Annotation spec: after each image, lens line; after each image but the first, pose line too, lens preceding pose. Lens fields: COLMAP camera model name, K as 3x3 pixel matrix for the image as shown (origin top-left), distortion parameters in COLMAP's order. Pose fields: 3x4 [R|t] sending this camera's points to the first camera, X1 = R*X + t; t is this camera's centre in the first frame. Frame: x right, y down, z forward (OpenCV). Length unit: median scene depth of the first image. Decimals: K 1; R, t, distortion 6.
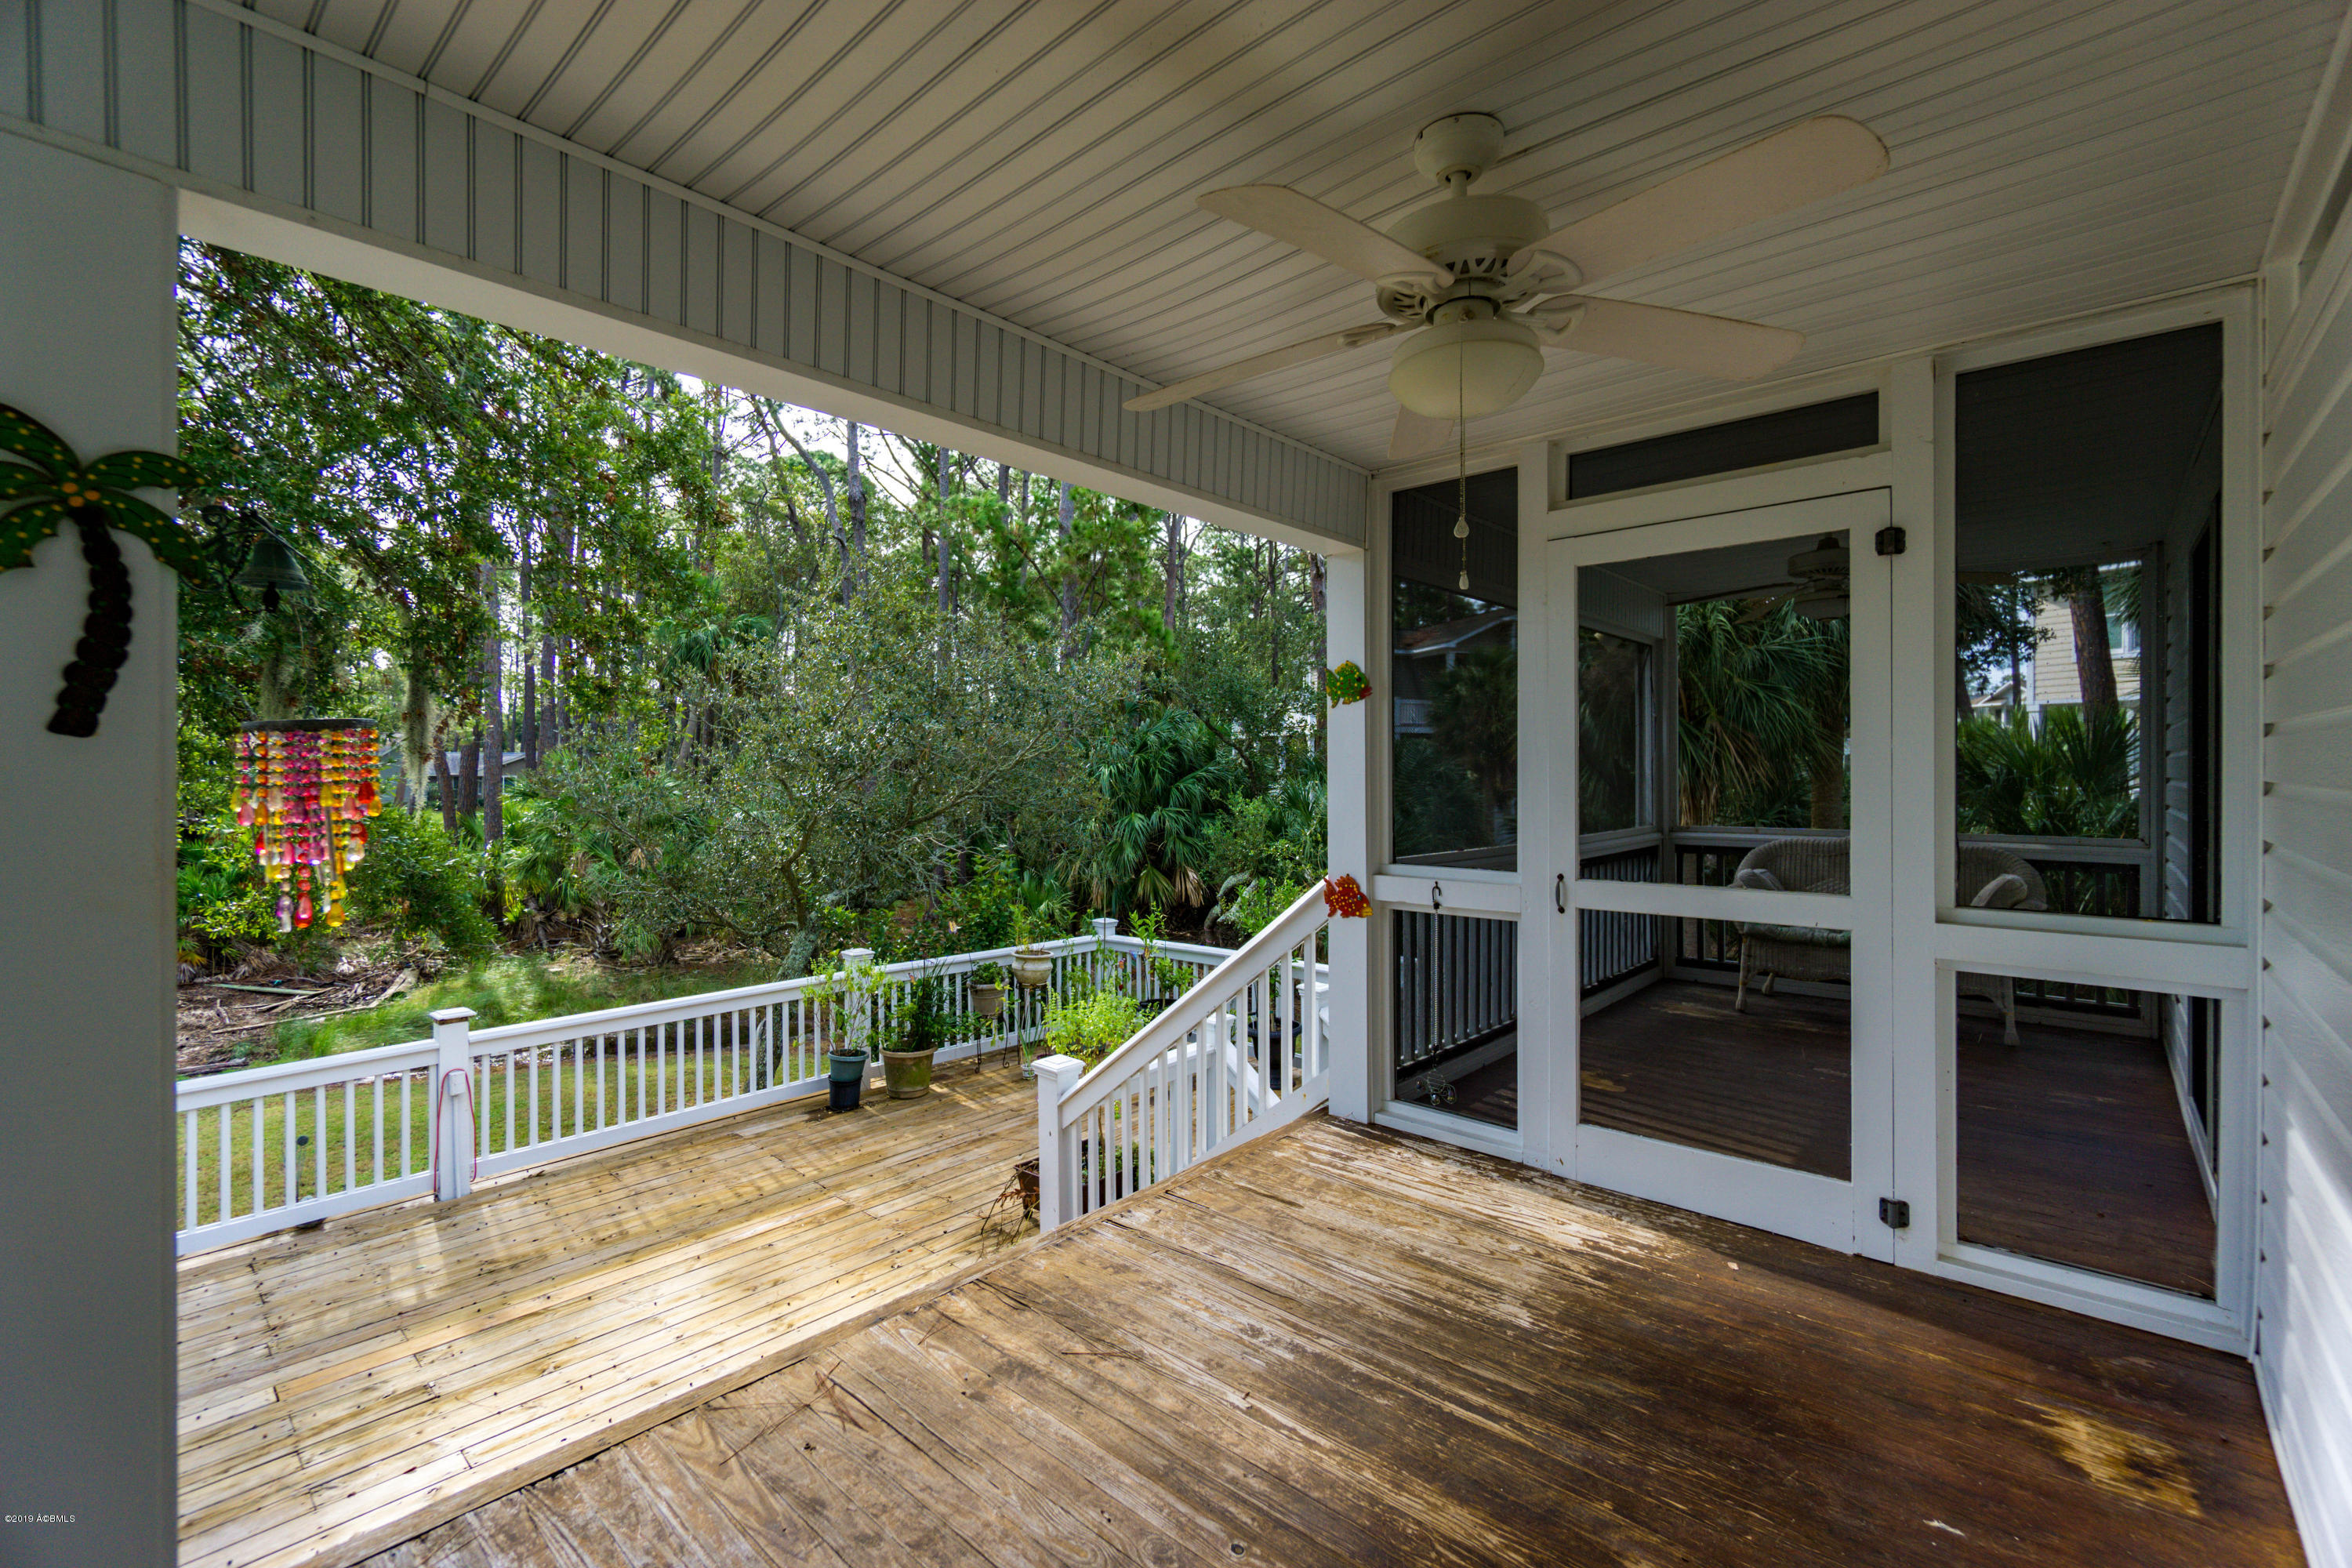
lens RADIAL K [[998.7, 0, 1176.0], [0, 998.7, 784.0], [0, 0, 1]] dist [-0.000300, 0.000255]
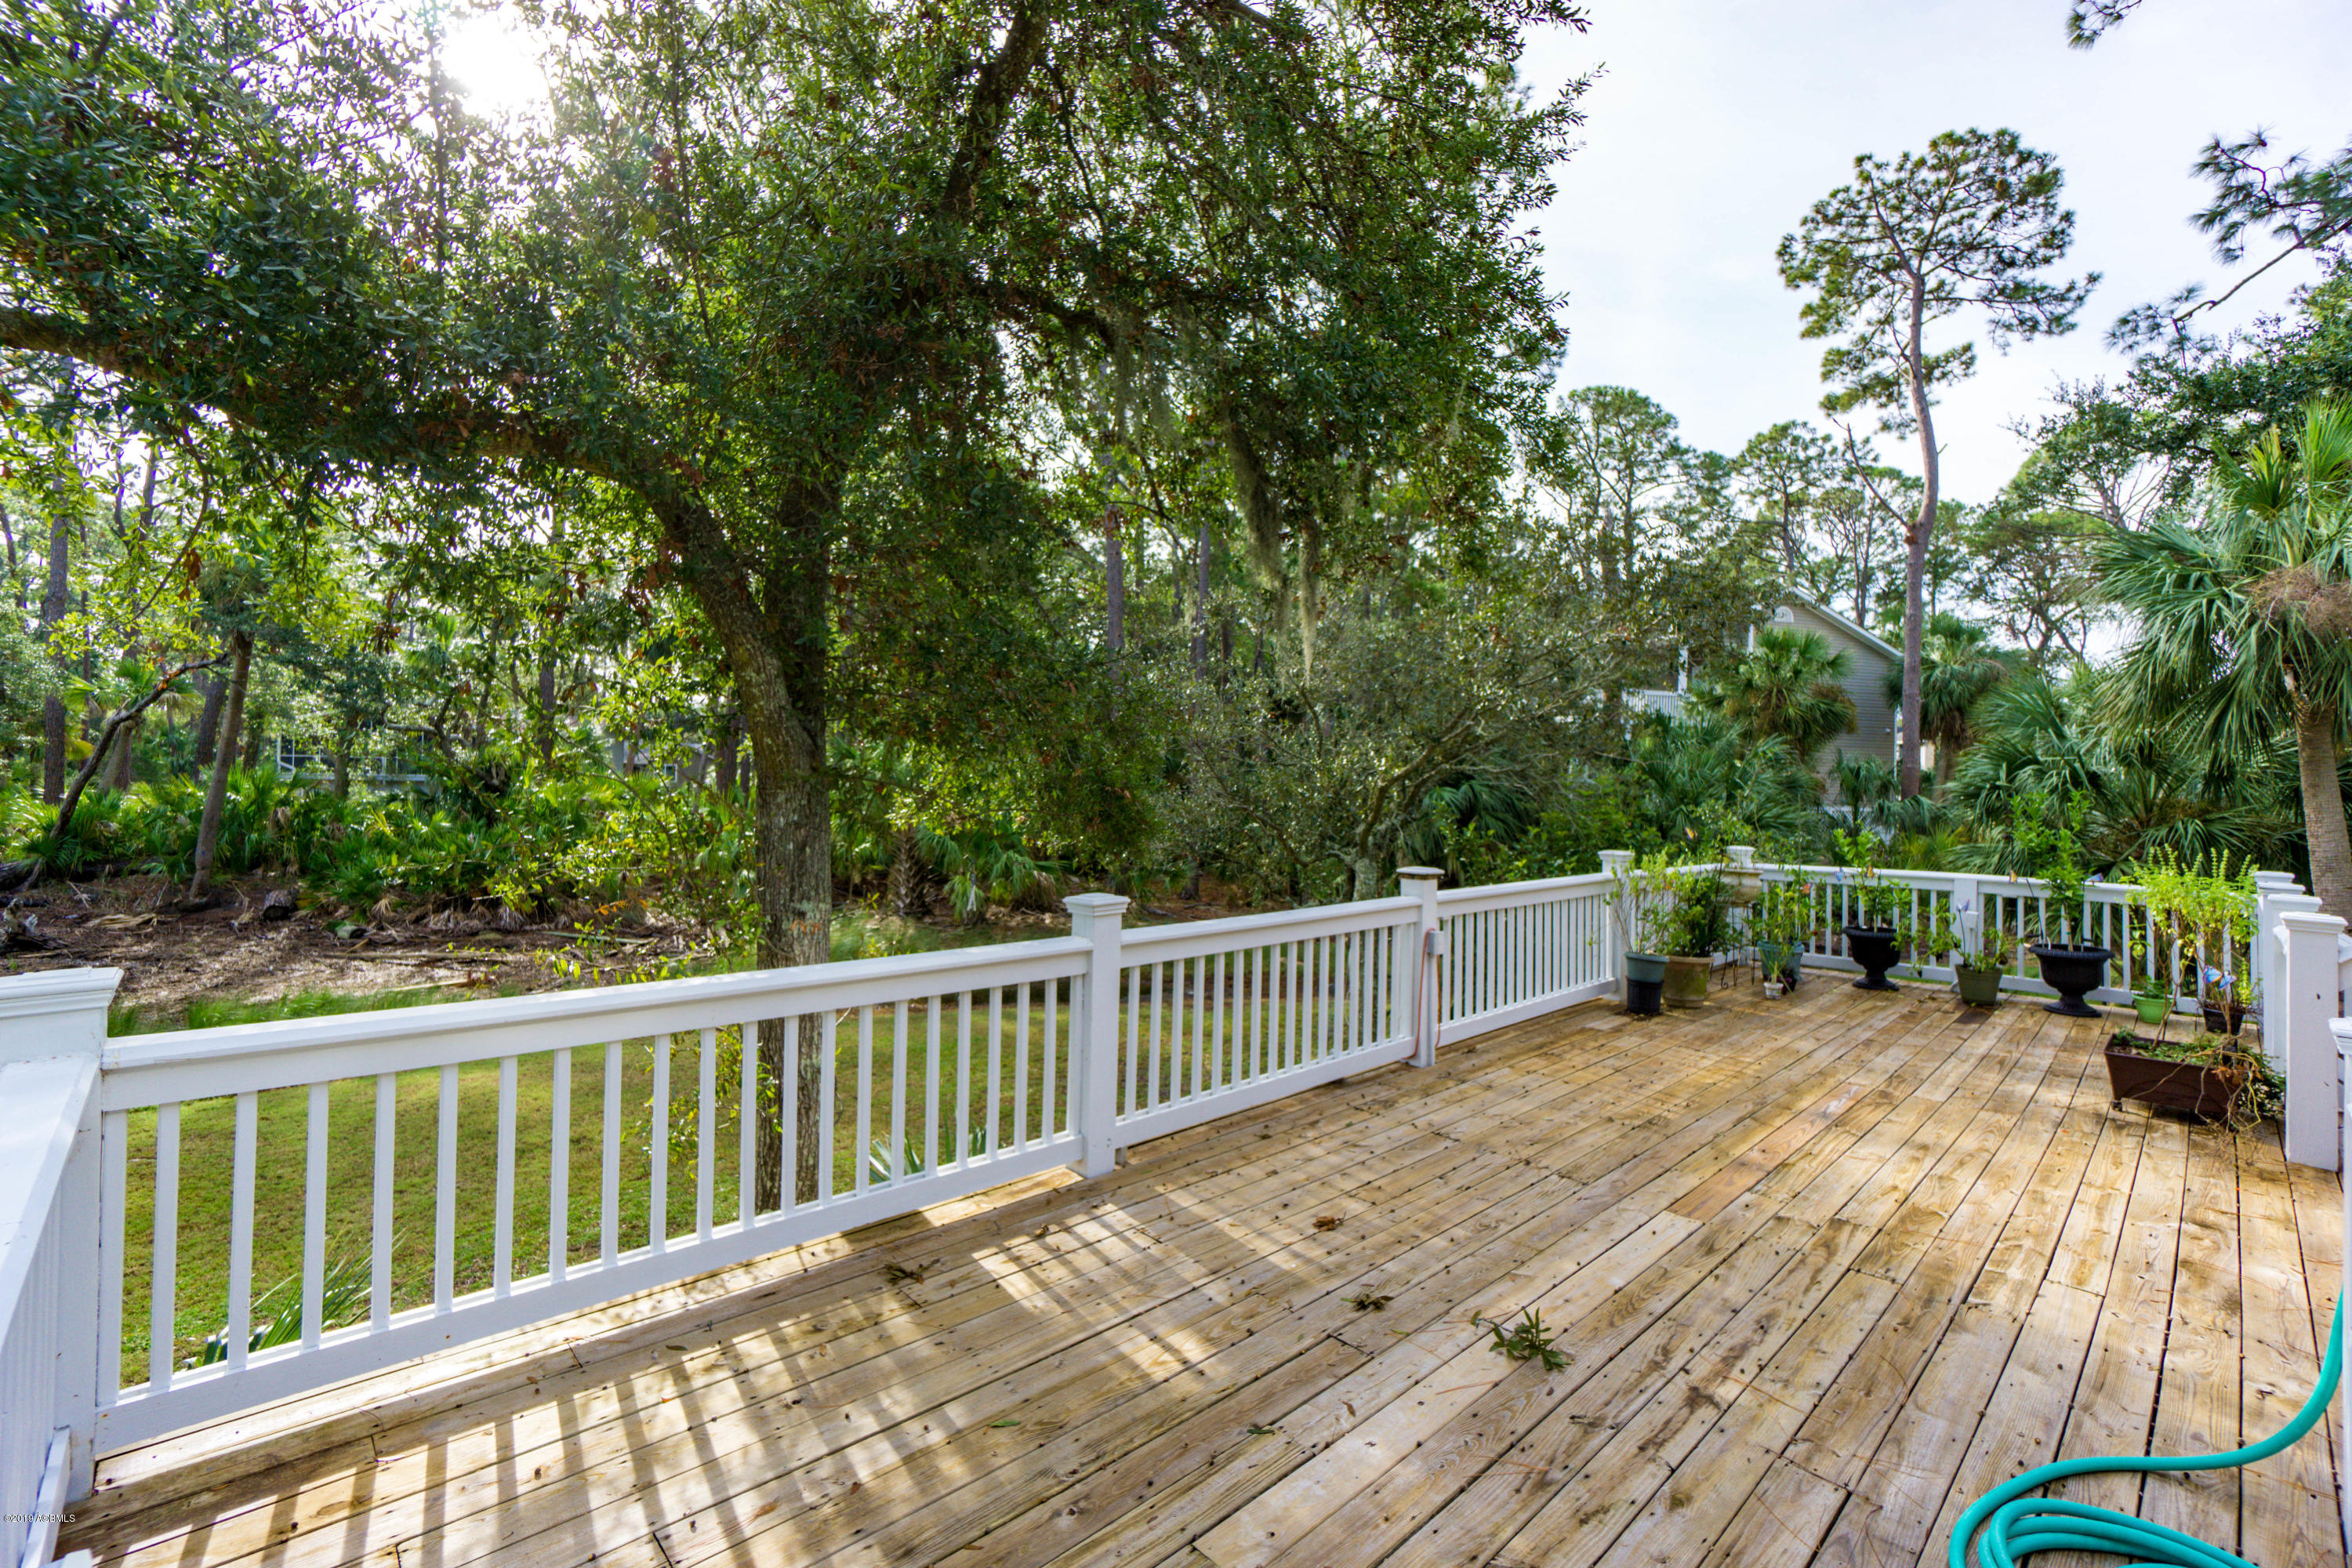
lens RADIAL K [[1010.6, 0, 1176.0], [0, 1010.6, 784.0], [0, 0, 1]] dist [-0.000927, -0.000207]
pose [[0.996938, 0.016674, -0.076396, -0.815154], [-0.017952, 0.999710, -0.016076, 0.154346], [0.076106, 0.017398, 0.996948, 0.034892]]
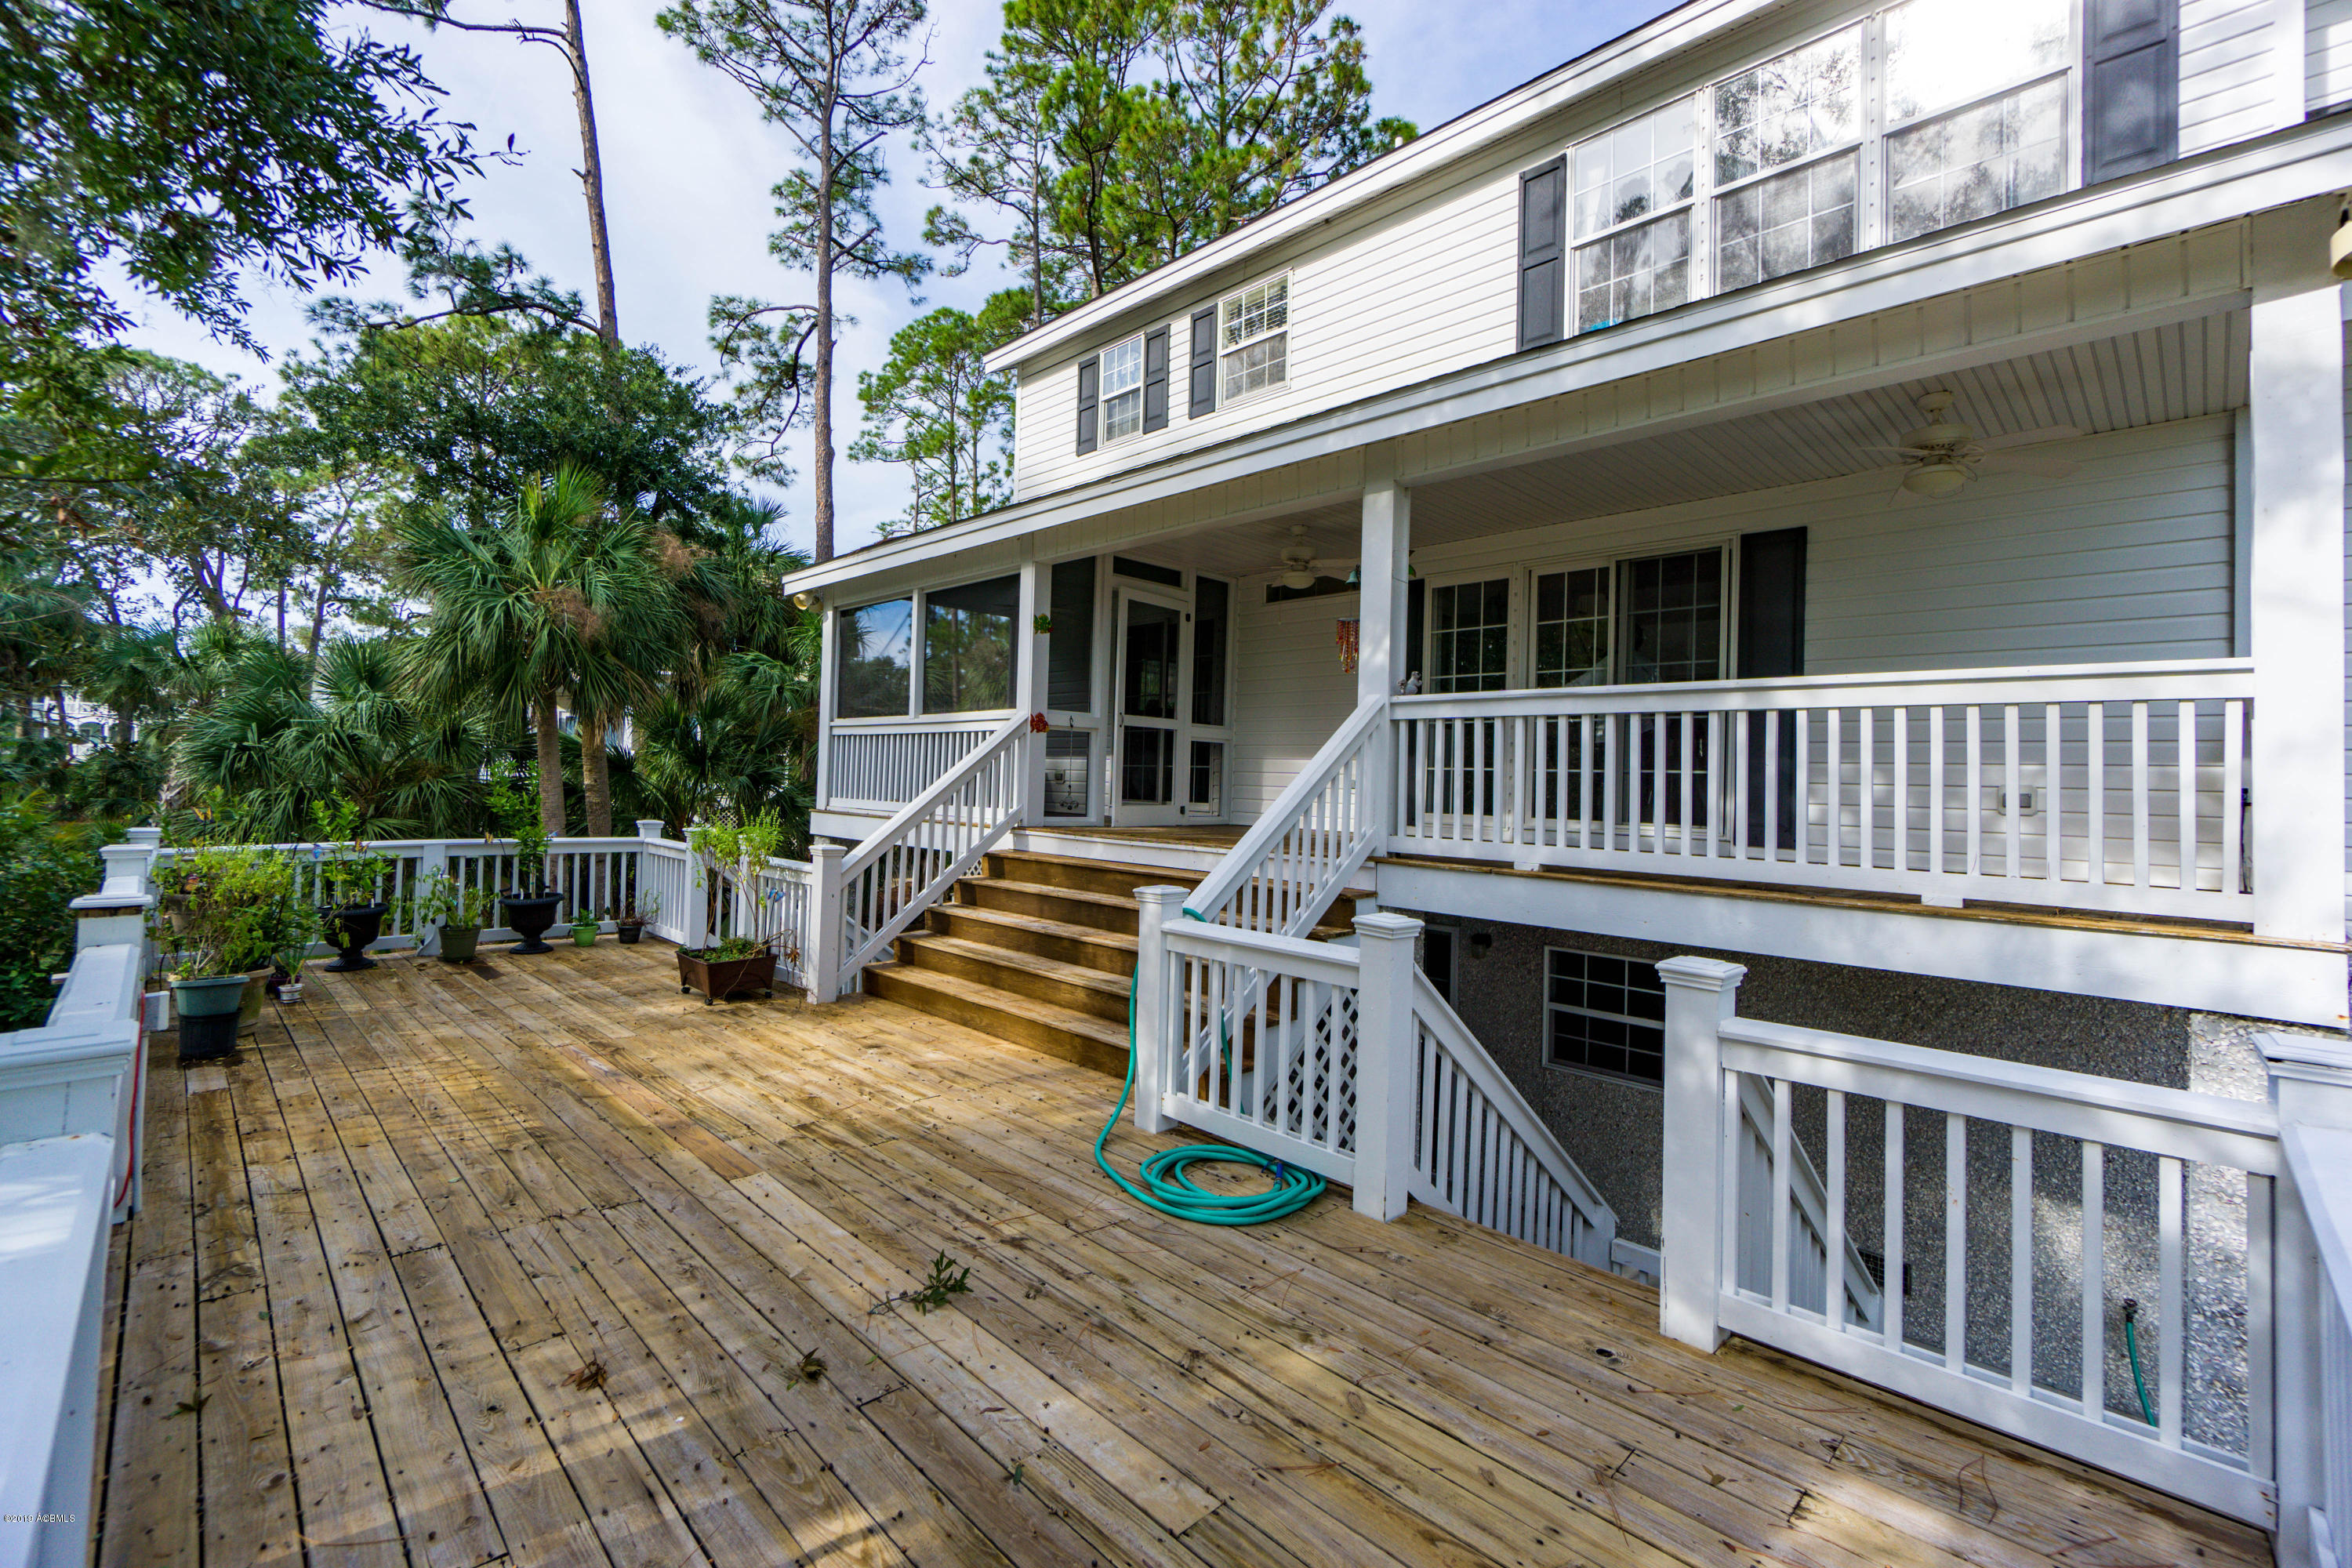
lens RADIAL K [[998.7, 0, 1176.0], [0, 998.7, 784.0], [0, 0, 1]] dist [-0.000300, 0.000255]
pose [[0.050276, 0.001934, 0.998734, -1.156077], [-0.012990, 0.999915, -0.001283, 0.146285], [-0.998651, -0.012909, 0.050296, 0.347167]]
